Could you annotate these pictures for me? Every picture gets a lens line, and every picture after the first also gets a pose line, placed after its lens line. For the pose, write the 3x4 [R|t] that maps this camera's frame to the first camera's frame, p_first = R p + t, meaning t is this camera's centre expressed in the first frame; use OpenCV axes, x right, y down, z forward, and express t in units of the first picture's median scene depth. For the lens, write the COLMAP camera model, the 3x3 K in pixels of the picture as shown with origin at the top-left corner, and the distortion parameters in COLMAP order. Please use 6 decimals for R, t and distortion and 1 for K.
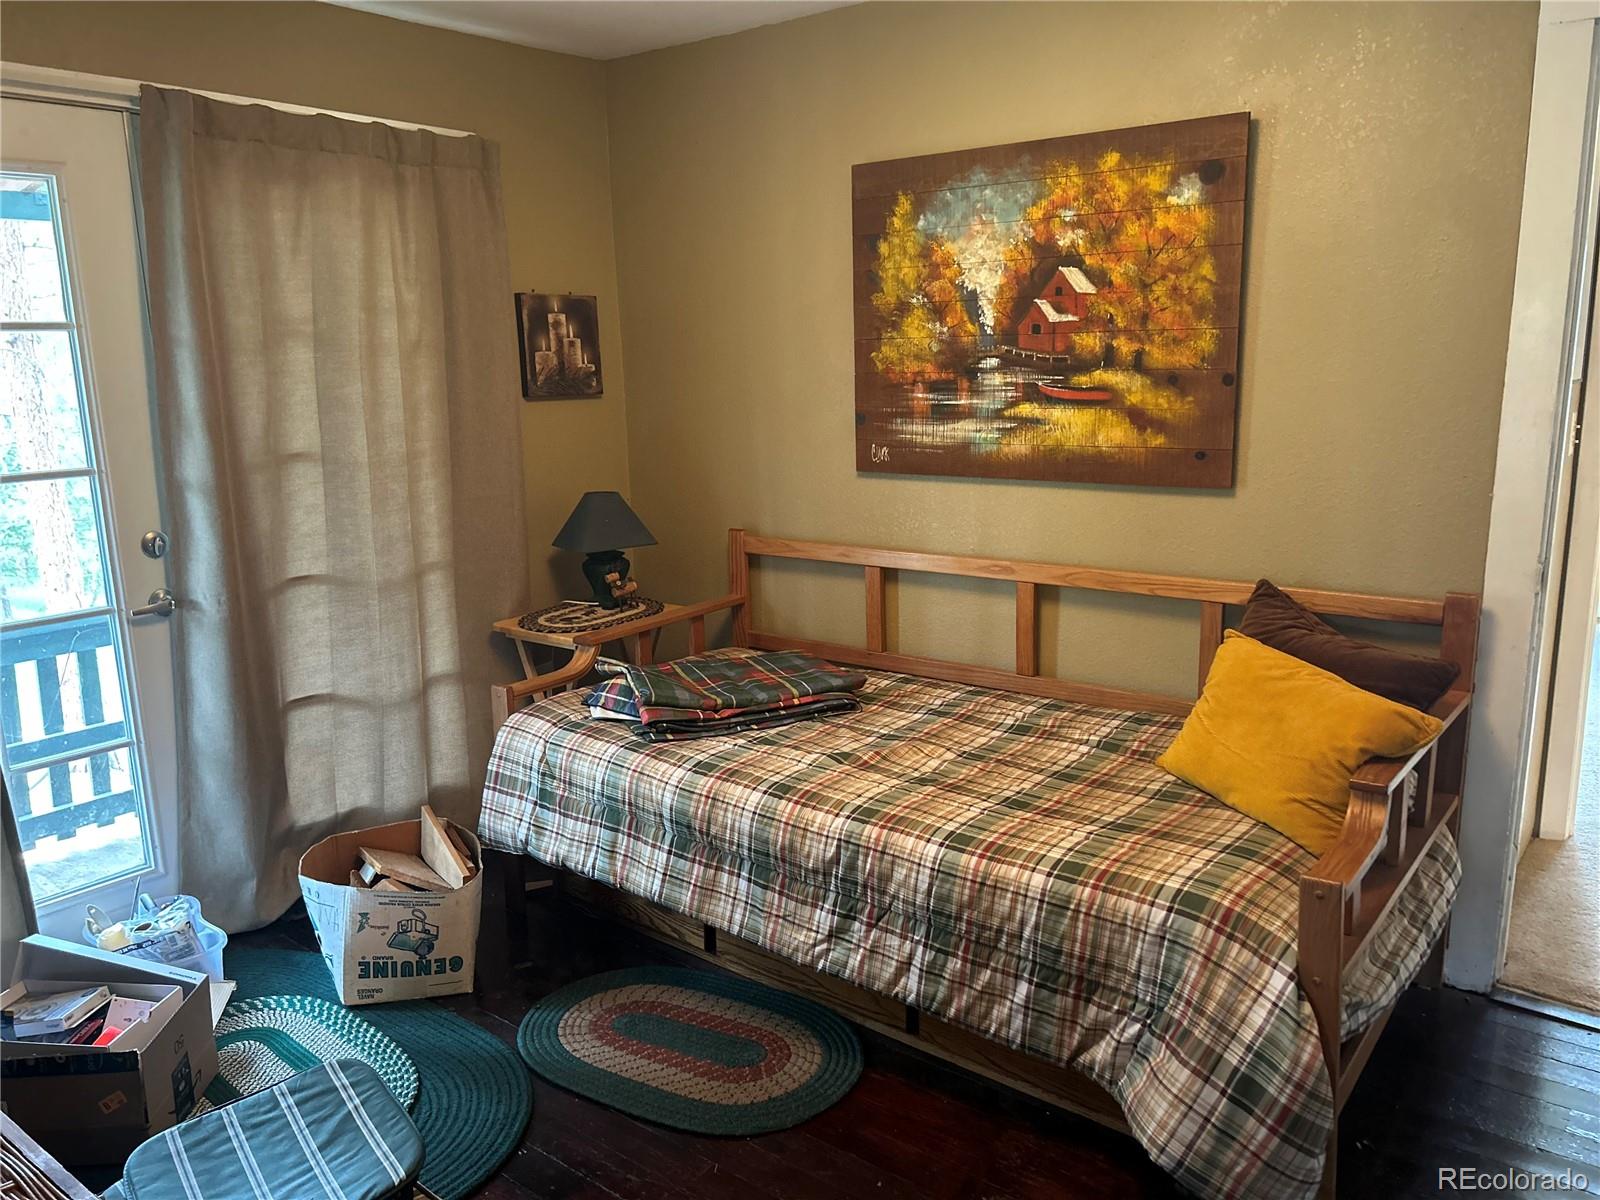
lens RADIAL K [[1216.5, 0, 792.2], [0, 1216.5, 603.5], [0, 0, 1]] dist [0.035125, -0.007426]
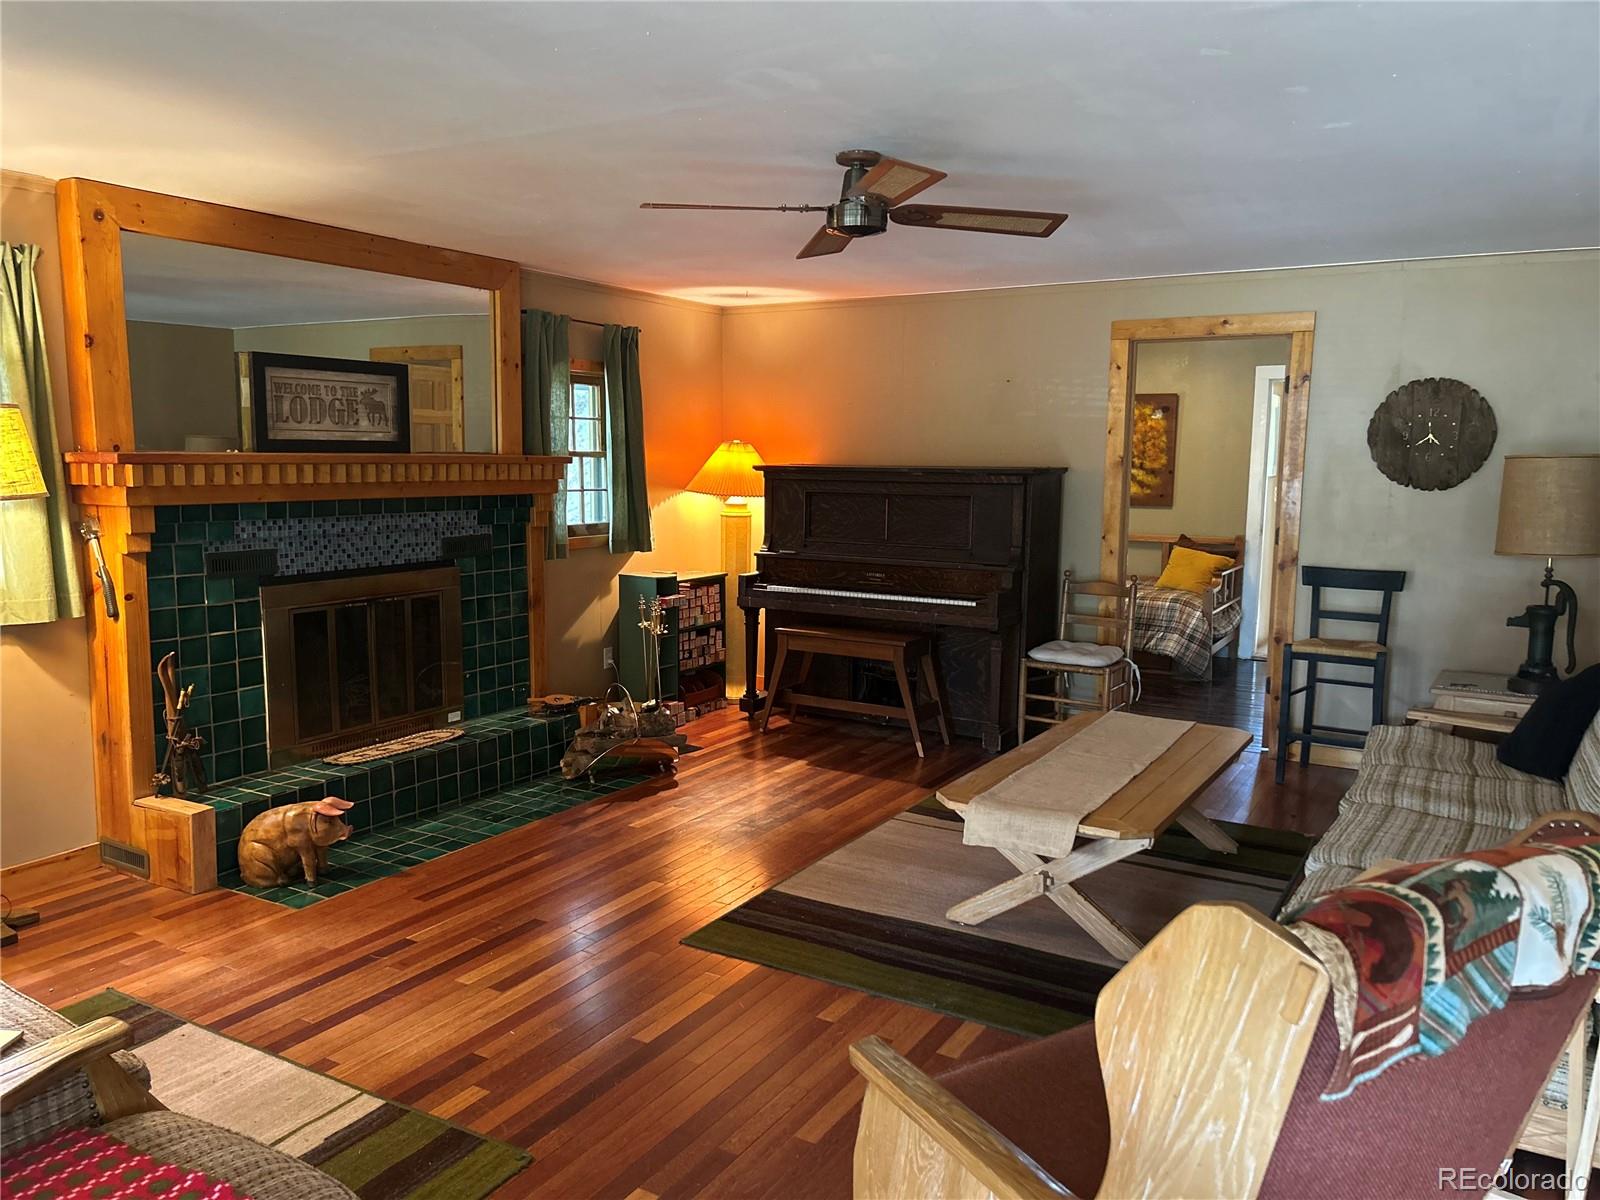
lens RADIAL K [[1216.5, 0, 792.2], [0, 1216.5, 603.5], [0, 0, 1]] dist [0.035125, -0.007426]
pose [[0.990868, 0.020454, 0.133274, -1.066734], [-0.008968, 0.996235, -0.086225, 0.453051], [-0.134536, 0.084242, 0.987321, -2.037894]]
